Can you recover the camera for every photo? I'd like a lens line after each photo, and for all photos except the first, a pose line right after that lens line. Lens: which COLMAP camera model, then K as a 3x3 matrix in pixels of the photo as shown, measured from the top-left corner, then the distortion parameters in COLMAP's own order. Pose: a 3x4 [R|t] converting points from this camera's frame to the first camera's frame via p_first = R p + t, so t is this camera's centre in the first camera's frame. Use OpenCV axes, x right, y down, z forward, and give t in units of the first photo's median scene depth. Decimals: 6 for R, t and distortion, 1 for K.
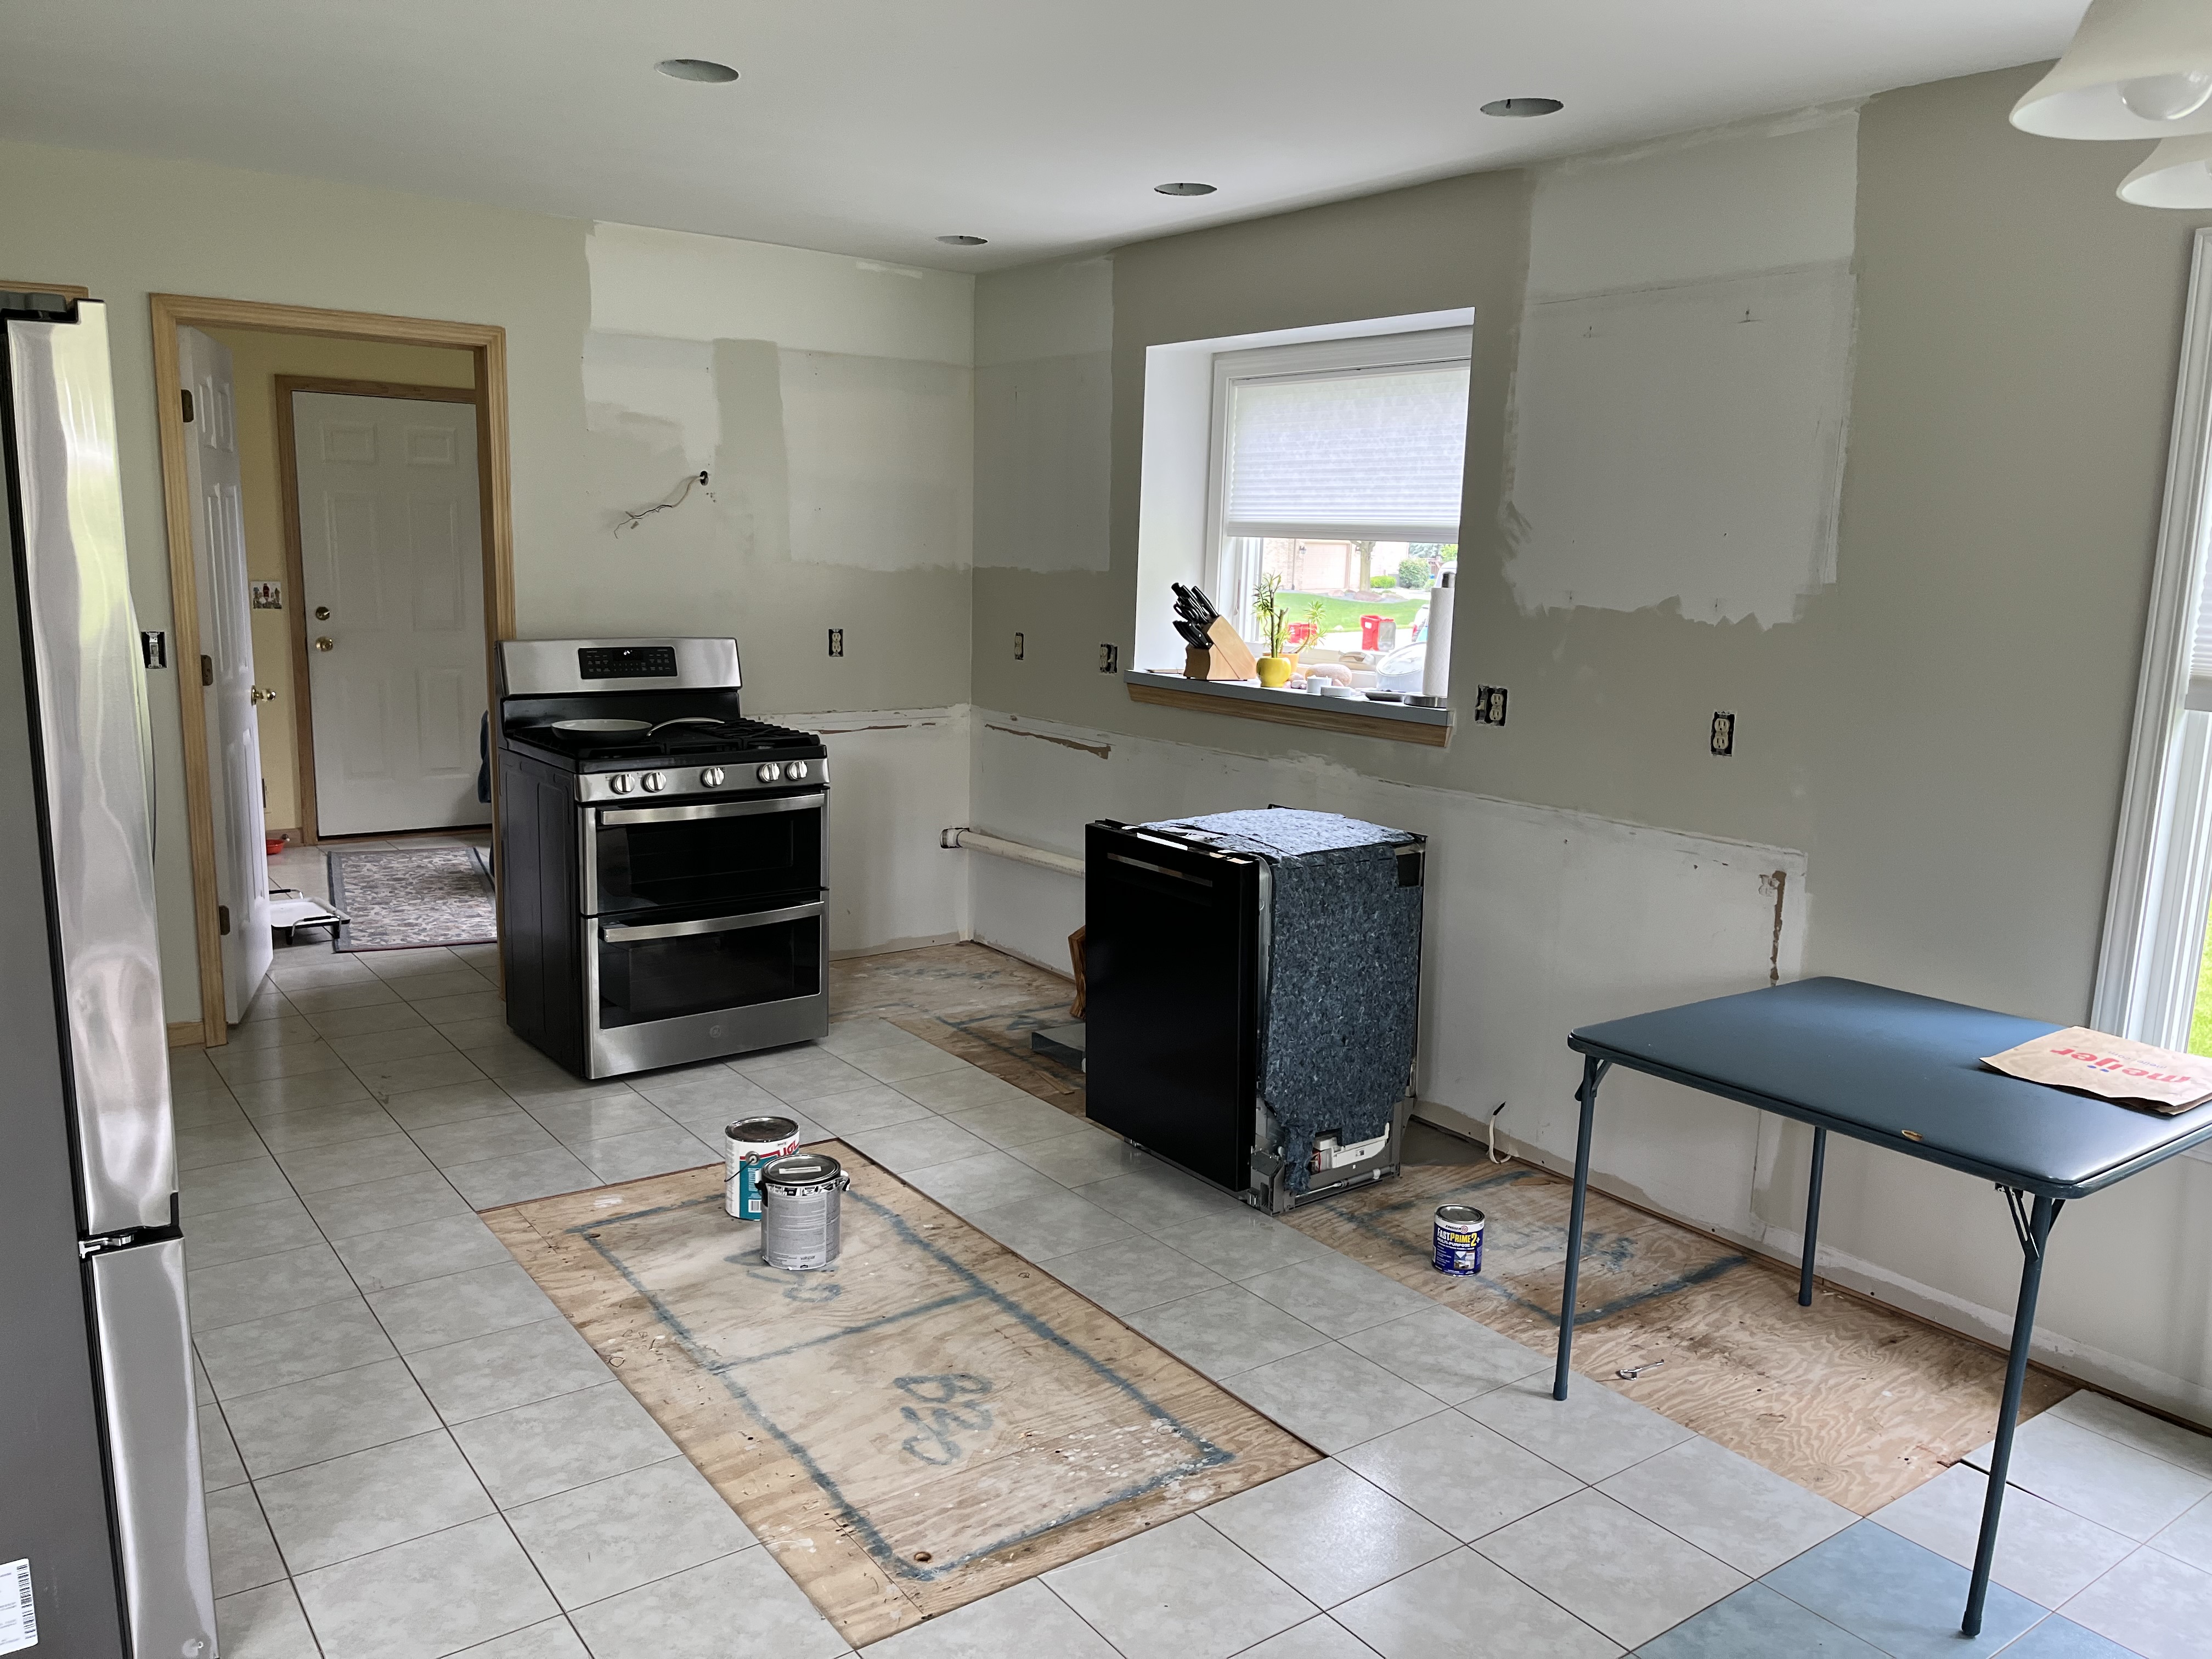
lens RADIAL K [[1678.9, 0, 1097.0], [0, 1678.9, 832.4], [0, 0, 1]] dist [0.068625, -0.091272]
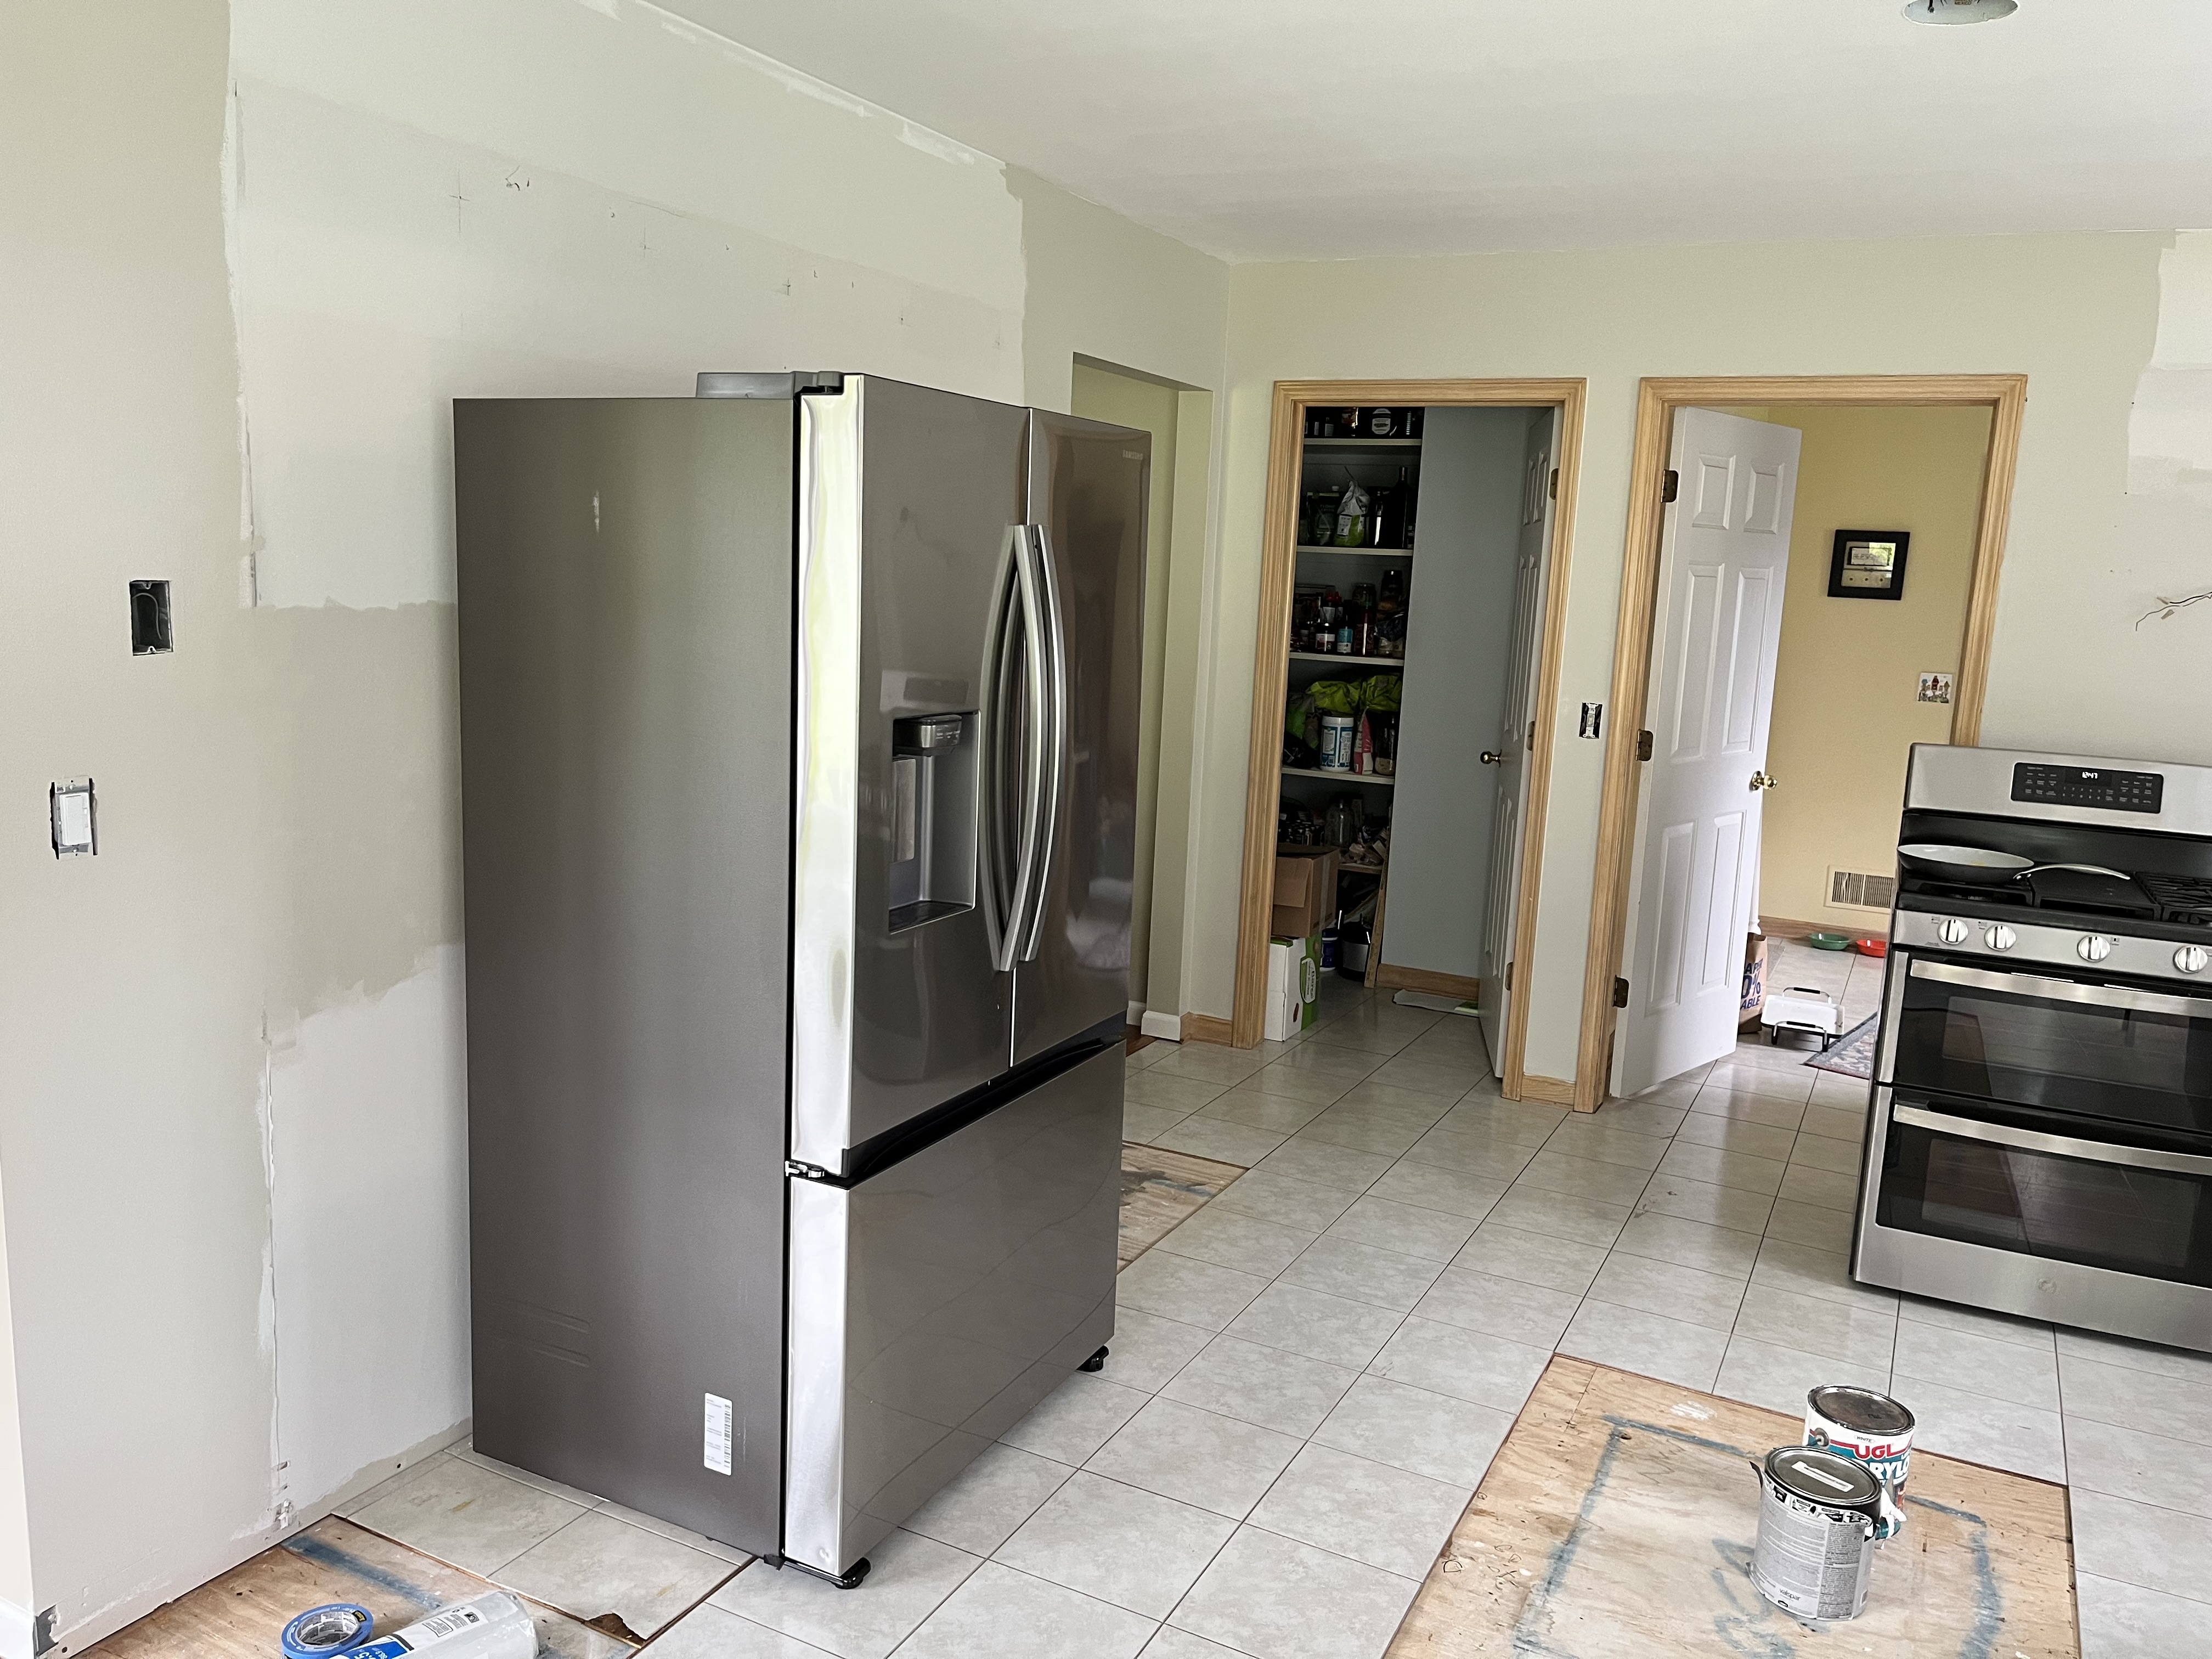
lens RADIAL K [[1678.9, 0, 1102.6], [0, 1678.9, 819.5], [0, 0, 1]] dist [0.068625, -0.091272]
pose [[0.452352, 0.133742, -0.881754, 0.255718], [-0.192035, 0.980106, 0.050143, -0.047845], [0.870919, 0.146646, 0.469037, 0.301074]]
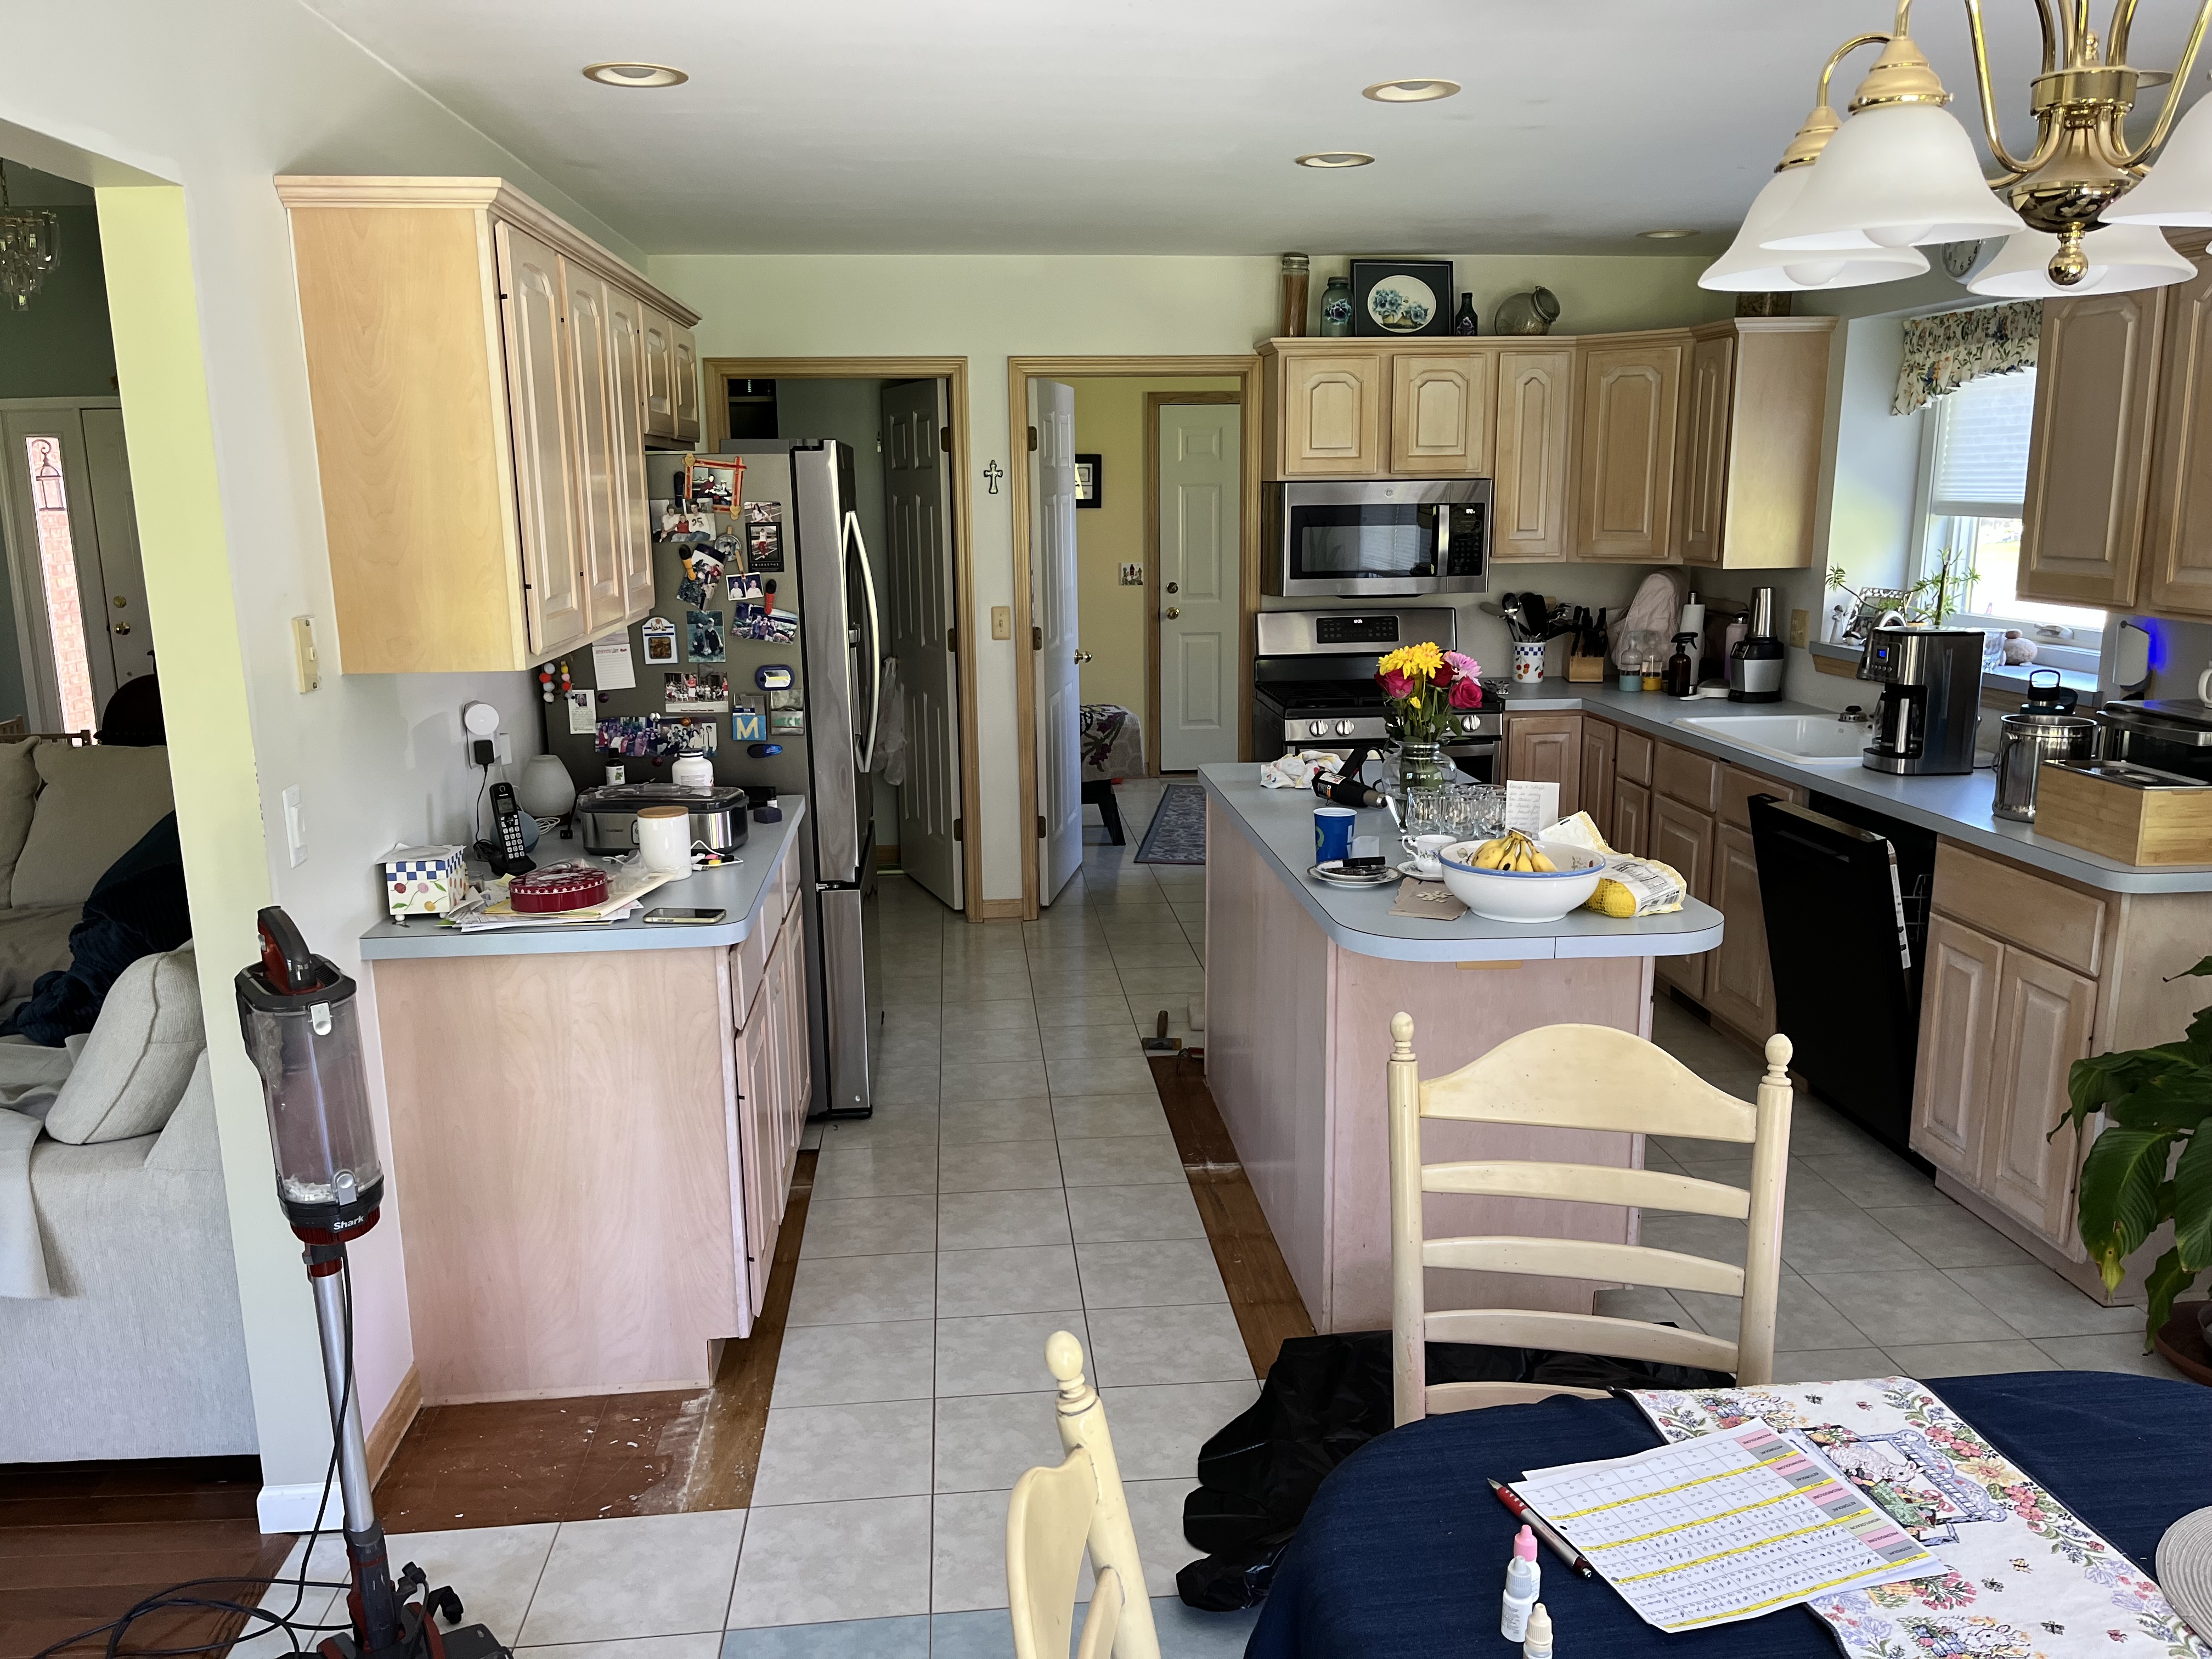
lens RADIAL K [[1678.9, 0, 1100.9], [0, 1678.9, 837.7], [0, 0, 1]] dist [0.068625, -0.091272]
pose [[0.858537, 0.070299, -0.507910, 0.230115], [-0.055782, 0.997483, 0.043769, -0.000439], [0.509709, -0.009245, 0.860297, -0.124478]]
